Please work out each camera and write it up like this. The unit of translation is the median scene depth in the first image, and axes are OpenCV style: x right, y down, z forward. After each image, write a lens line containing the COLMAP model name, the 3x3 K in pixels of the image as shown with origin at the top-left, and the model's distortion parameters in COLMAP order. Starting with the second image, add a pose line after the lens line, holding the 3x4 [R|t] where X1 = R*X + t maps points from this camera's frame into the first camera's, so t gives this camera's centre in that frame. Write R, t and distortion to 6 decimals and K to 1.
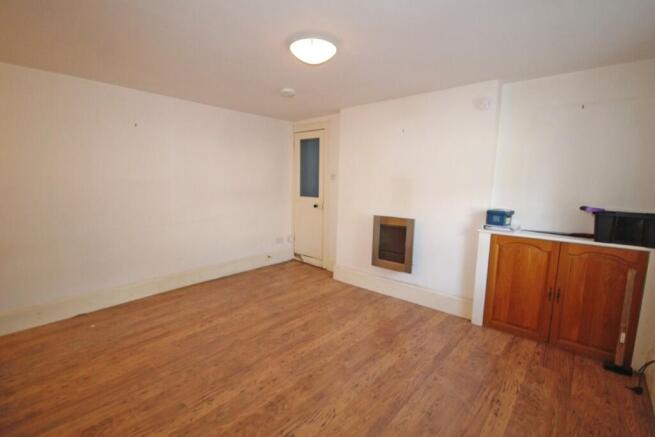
lens RADIAL K [[295.1, 0, 327.5], [0, 295.1, 218.5], [0, 0, 1]] dist [-0.000242, 0.000227]
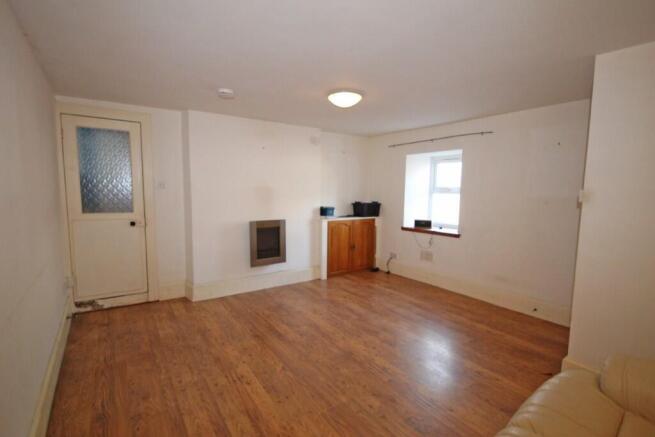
lens RADIAL K [[295.1, 0, 327.5], [0, 295.1, 218.5], [0, 0, 1]] dist [-0.000242, 0.000227]
pose [[0.264094, -0.109082, 0.958309, -0.901153], [0.114305, 0.990121, 0.081203, -0.086347], [-0.957700, 0.088094, 0.273954, 0.466986]]
